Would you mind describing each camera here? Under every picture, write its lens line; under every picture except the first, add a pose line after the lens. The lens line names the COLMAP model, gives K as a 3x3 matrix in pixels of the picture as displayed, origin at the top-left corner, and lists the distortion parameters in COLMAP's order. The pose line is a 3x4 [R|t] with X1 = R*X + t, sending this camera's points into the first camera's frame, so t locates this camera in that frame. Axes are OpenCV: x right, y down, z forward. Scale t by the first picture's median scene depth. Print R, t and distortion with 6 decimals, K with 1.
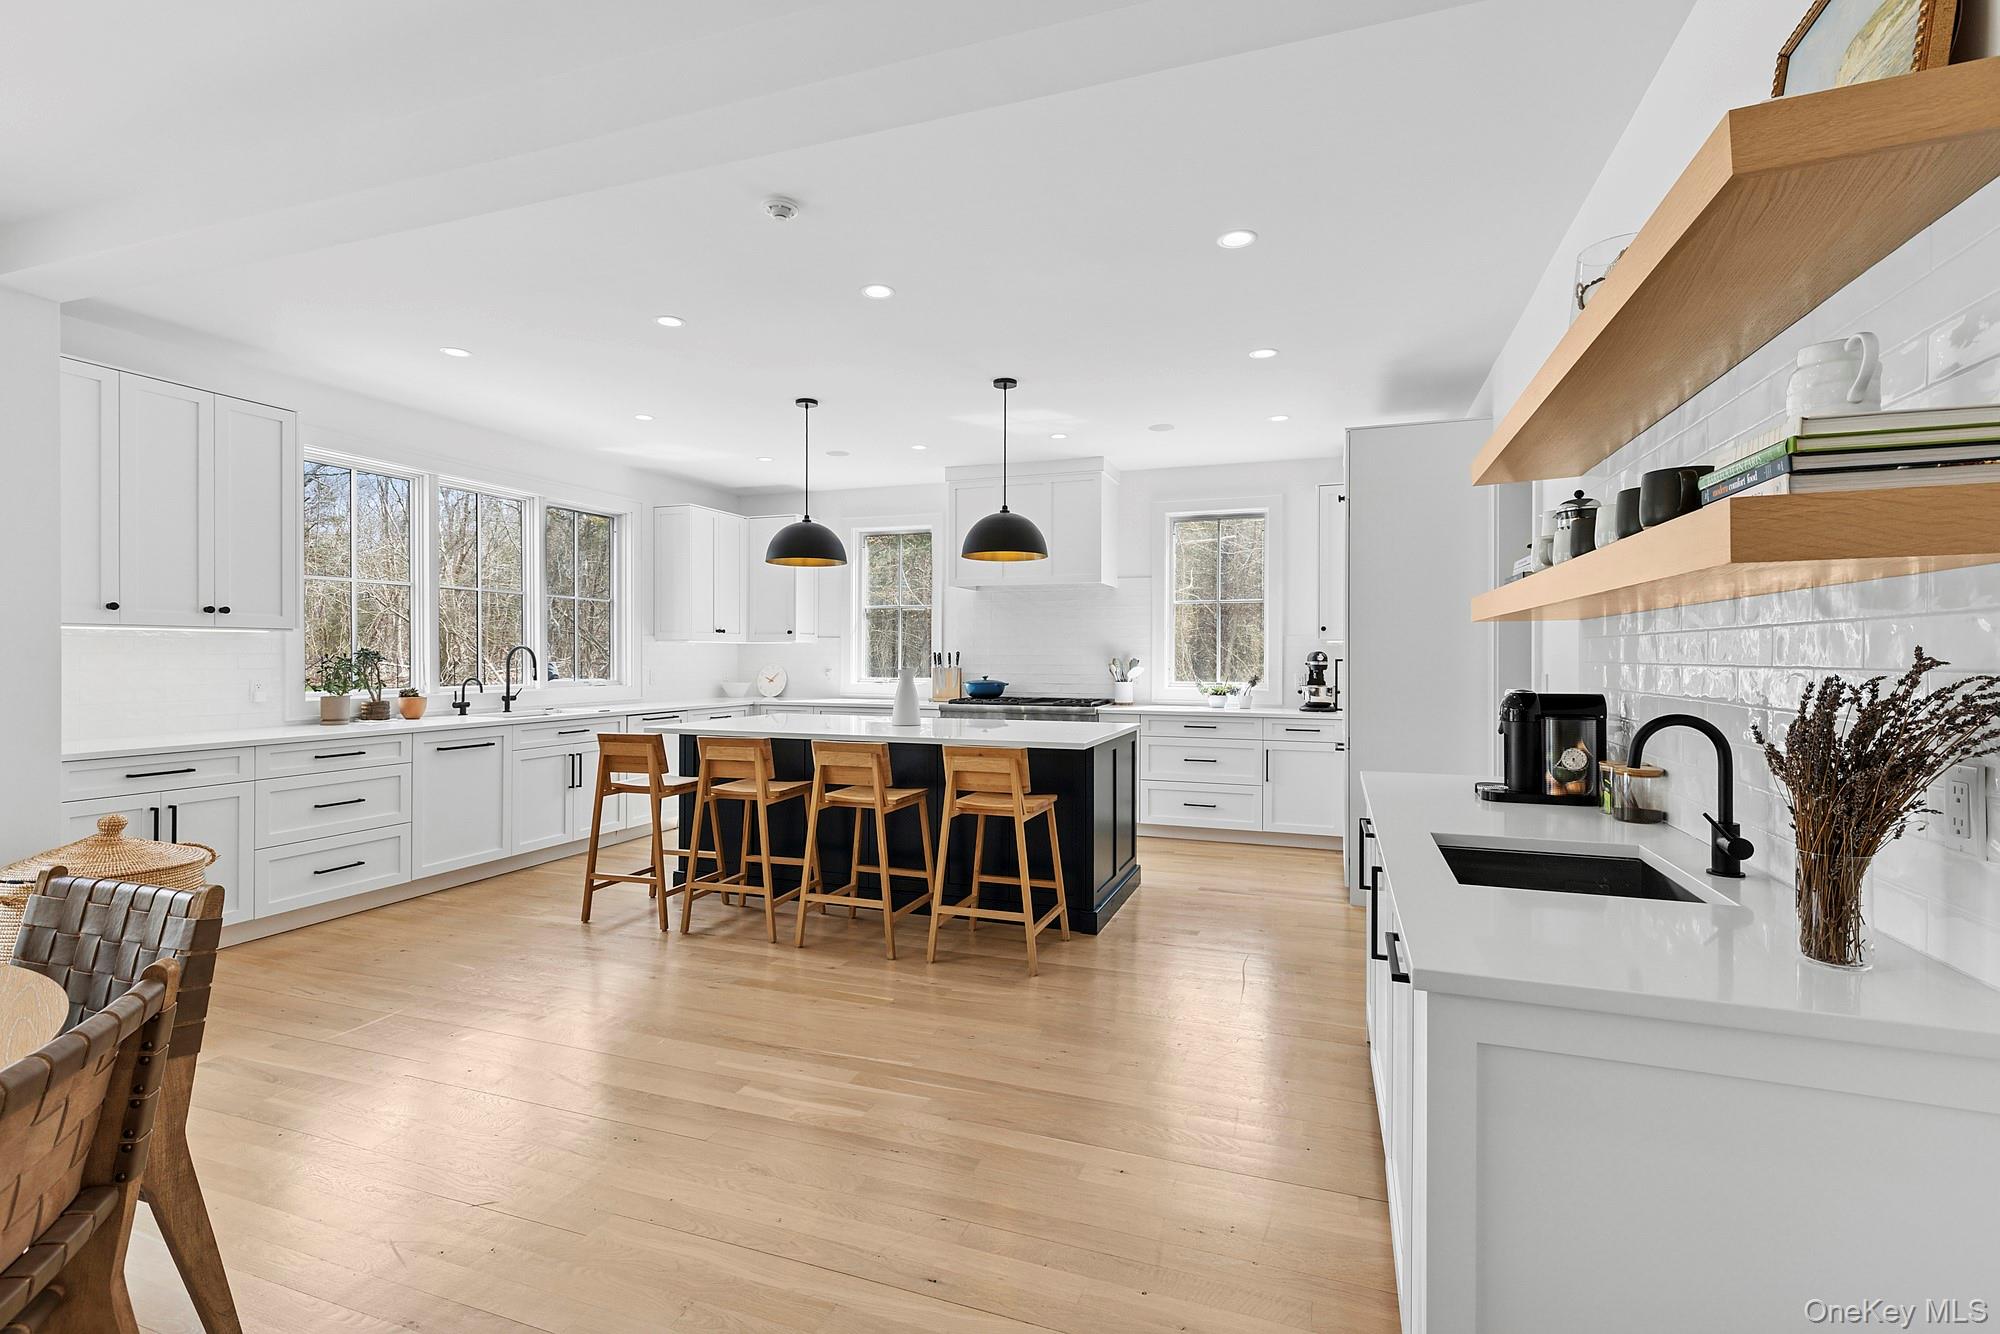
lens RADIAL K [[914.2, 0, 1008.9], [0, 914.2, 652.9], [0, 0, 1]] dist [0.002185, -0.001177]
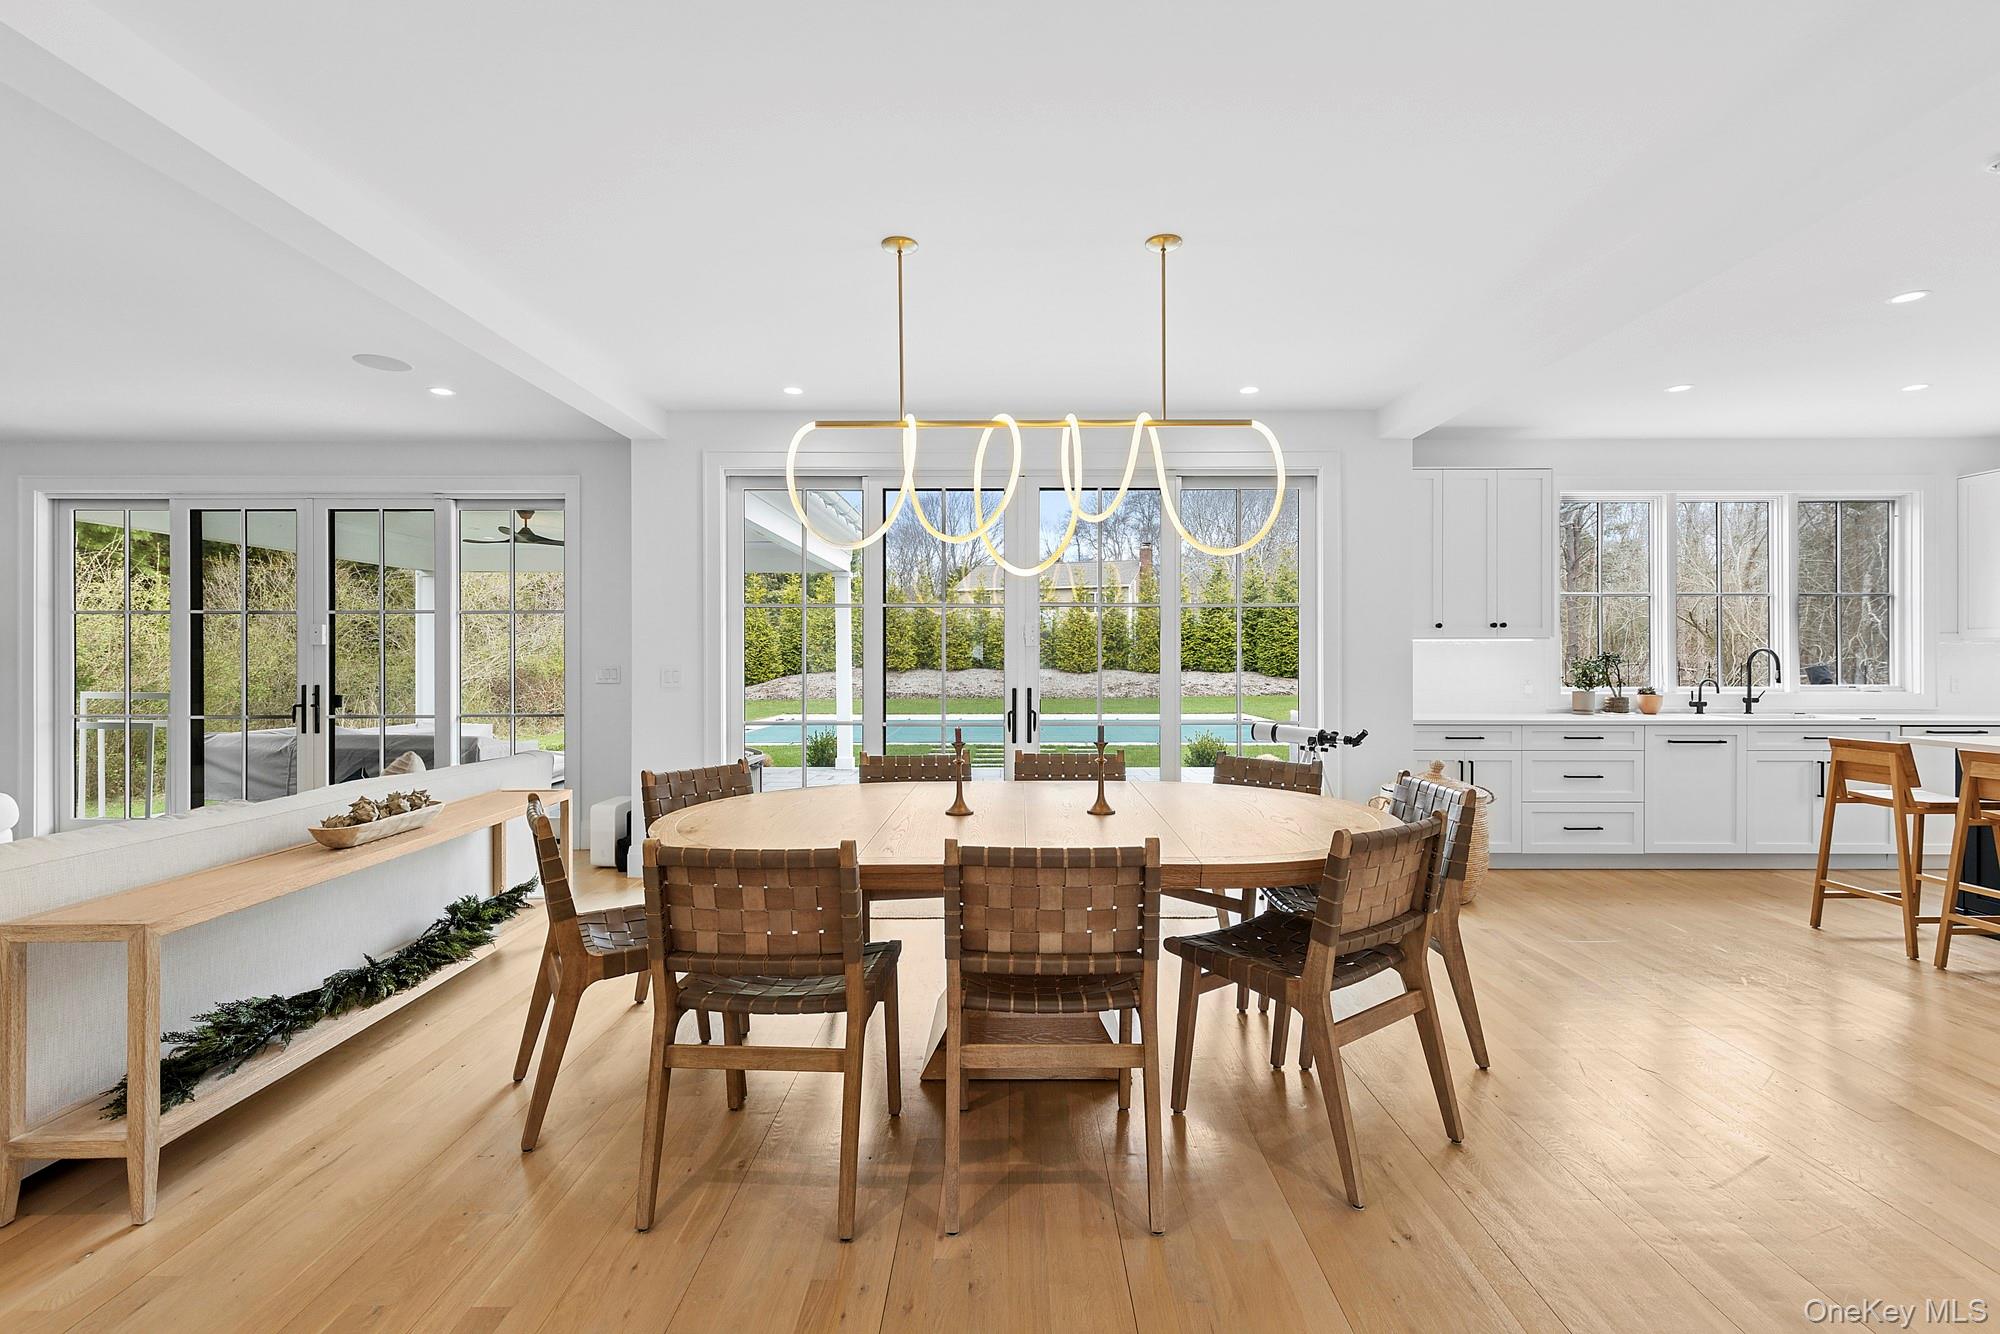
lens RADIAL K [[914.2, 0, 1009.7], [0, 914.2, 656.9], [0, 0, 1]] dist [0.002185, -0.001177]
pose [[0.337804, -0.001499, -0.941215, 0.162420], [0.003043, 0.999995, -0.000501, -0.000639], [0.941212, -0.002695, 0.337807, -0.143069]]
